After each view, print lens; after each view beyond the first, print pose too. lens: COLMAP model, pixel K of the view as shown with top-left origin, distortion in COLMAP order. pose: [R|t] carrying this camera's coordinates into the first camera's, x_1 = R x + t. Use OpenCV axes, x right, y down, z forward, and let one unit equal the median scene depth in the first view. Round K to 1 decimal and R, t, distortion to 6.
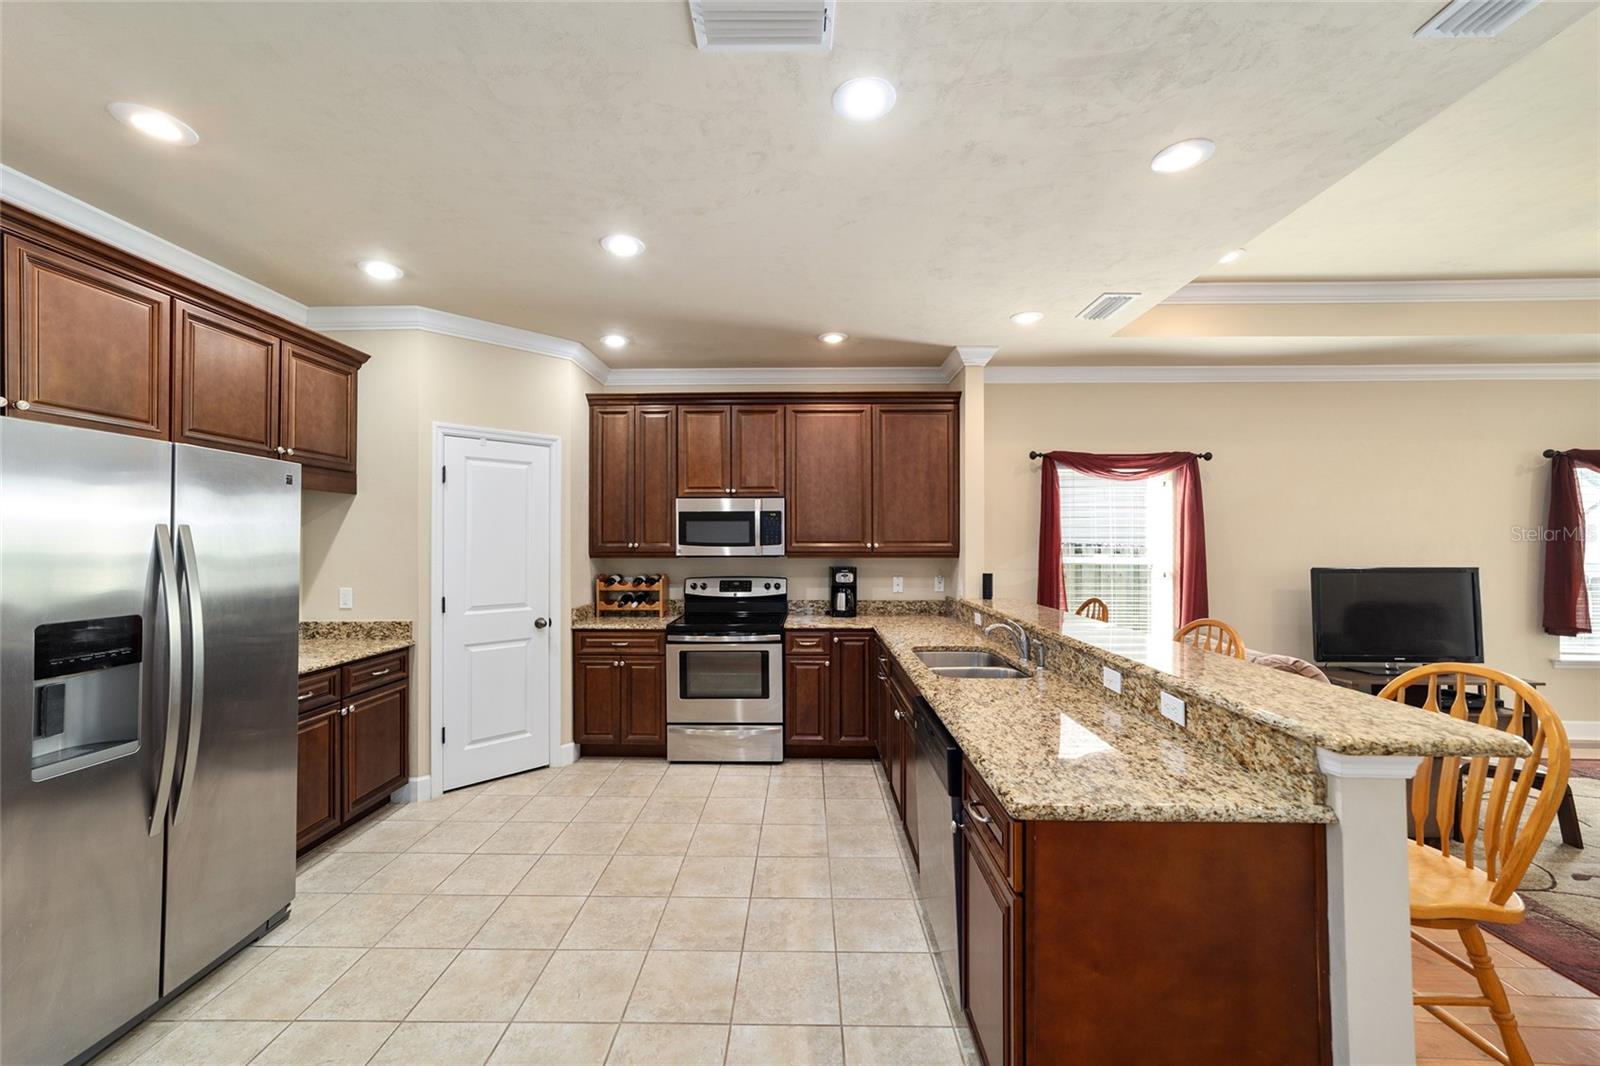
lens RADIAL K [[613.5, 0, 802.5], [0, 613.5, 531.4], [0, 0, 1]] dist [-0.001904, 0.002987]
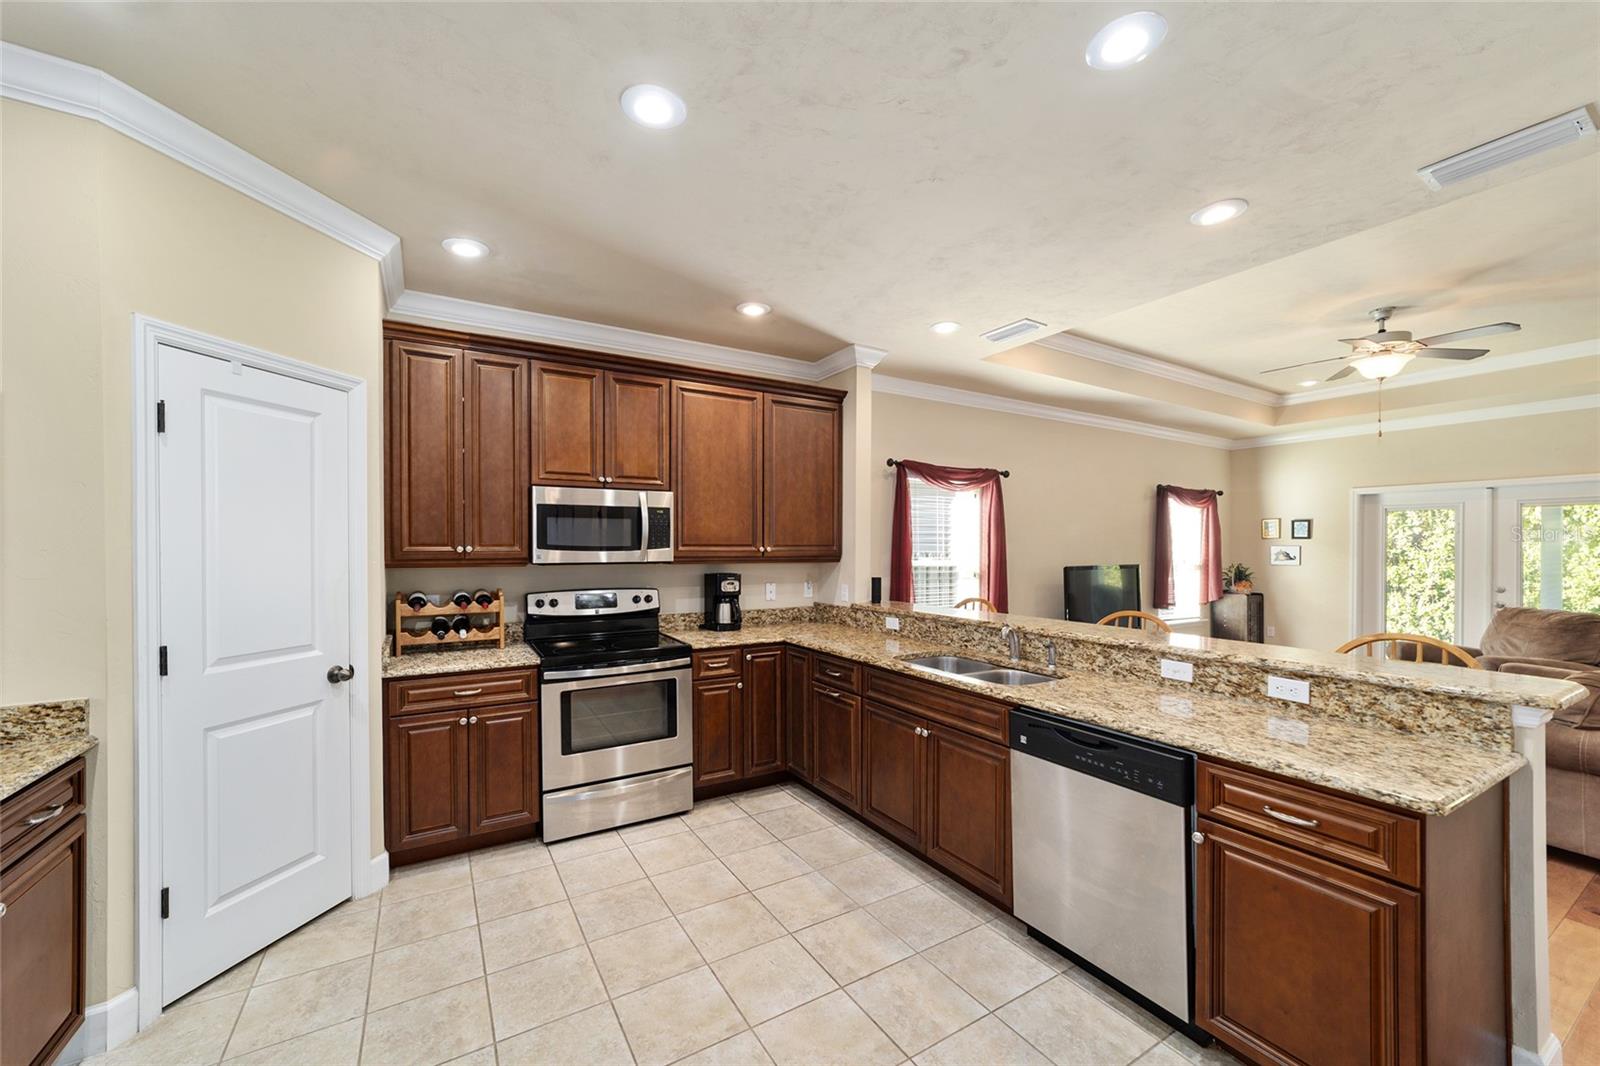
lens RADIAL K [[613.5, 0, 797.7], [0, 613.5, 545.7], [0, 0, 1]] dist [-0.001904, 0.002987]
pose [[0.850963, 0.001938, 0.525222, -0.340076], [-0.010718, 0.999849, 0.013675, 0.004970], [-0.525116, -0.017266, 0.850856, 0.217745]]
